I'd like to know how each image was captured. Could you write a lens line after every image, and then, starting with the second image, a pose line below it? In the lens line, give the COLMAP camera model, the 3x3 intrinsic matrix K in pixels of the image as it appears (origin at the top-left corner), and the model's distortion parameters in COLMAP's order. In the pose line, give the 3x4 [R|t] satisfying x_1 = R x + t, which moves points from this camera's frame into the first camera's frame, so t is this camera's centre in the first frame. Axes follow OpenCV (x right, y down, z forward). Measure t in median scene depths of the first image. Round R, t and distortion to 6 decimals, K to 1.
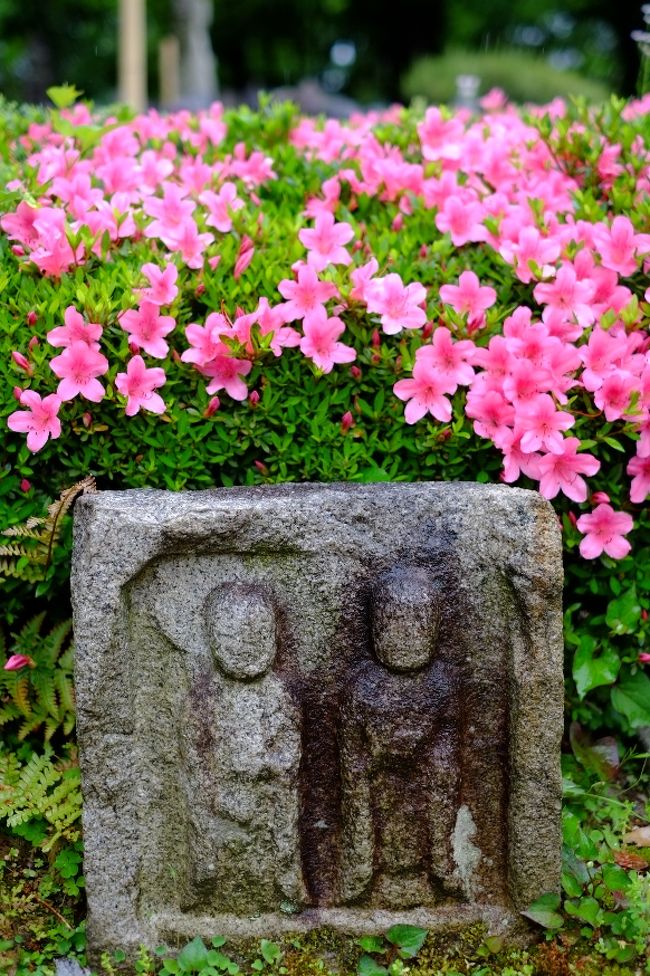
lens RADIAL K [[1482.2, 0, 323.5], [0, 1482.2, 489.5], [0, 0, 1]] dist [0.025330, 0.000000]
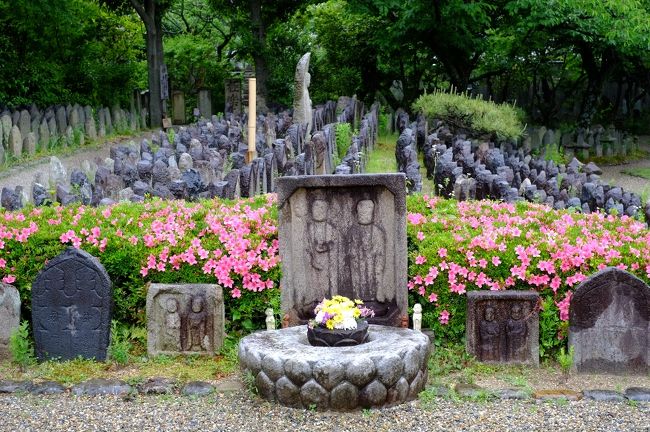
lens RADIAL K [[987.1, 0, 325.9], [0, 987.1, 215.8], [0, 0, 1]] dist [0.025330, 0.000000]
pose [[0.990840, 0.022579, -0.133138, 1.117540], [-0.034814, 0.995306, -0.090298, 0.068845], [0.130475, 0.094106, 0.986975, -3.044613]]
